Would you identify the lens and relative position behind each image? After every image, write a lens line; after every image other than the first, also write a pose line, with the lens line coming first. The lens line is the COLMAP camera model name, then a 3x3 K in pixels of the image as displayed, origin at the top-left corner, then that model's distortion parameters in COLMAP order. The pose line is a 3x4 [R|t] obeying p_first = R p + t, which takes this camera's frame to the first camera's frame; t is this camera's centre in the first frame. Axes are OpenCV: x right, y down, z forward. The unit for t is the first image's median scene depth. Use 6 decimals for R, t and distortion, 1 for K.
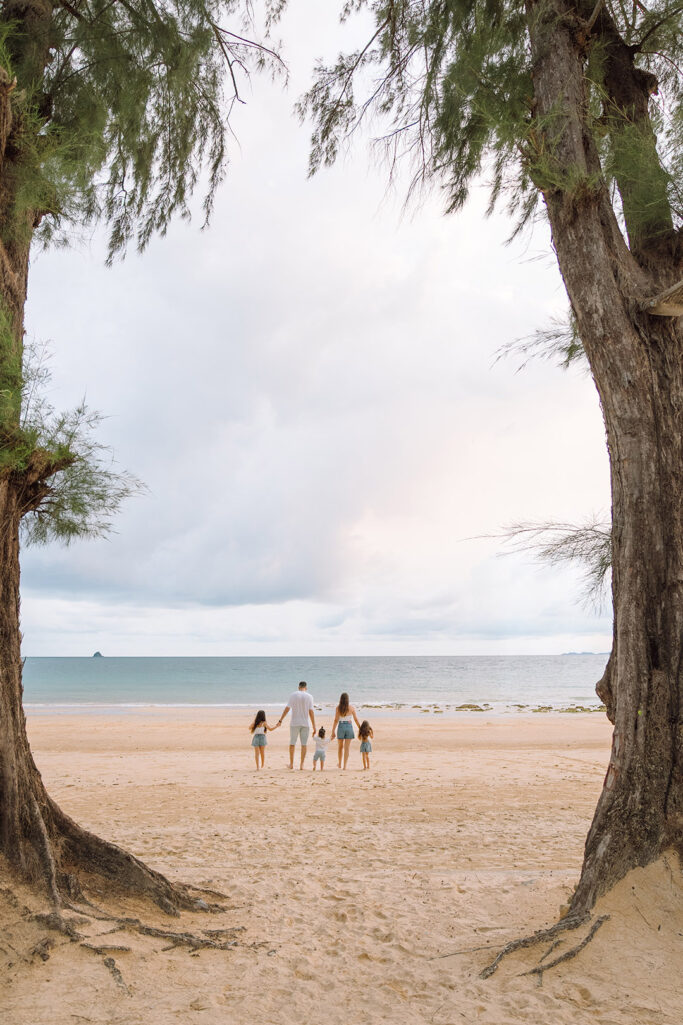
lens RADIAL K [[707.7, 0, 341.5], [0, 707.7, 512.5], [0, 0, 1]] dist [-0.017225, 0.003882]
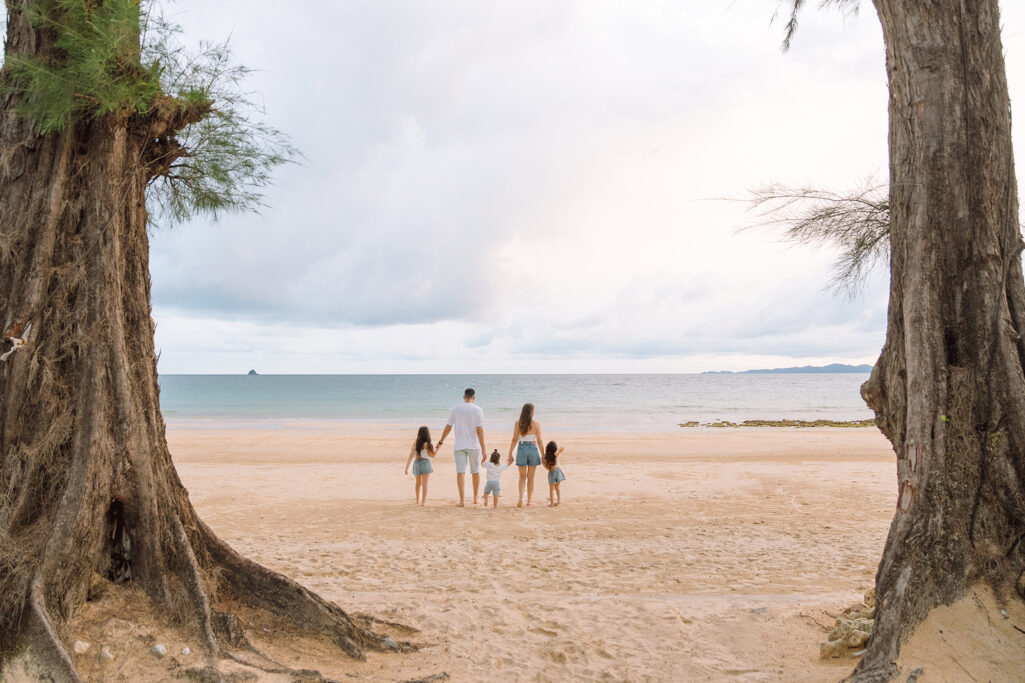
lens RADIAL K [[707.7, 0, 493.2], [0, 707.7, 330.9], [0, 0, 1]] dist [-0.017225, 0.003882]
pose [[0.999998, 0.001138, 0.001334, -0.072878], [-0.001314, 0.990092, 0.140416, 0.069959], [-0.001161, -0.140417, 0.990092, 0.210883]]
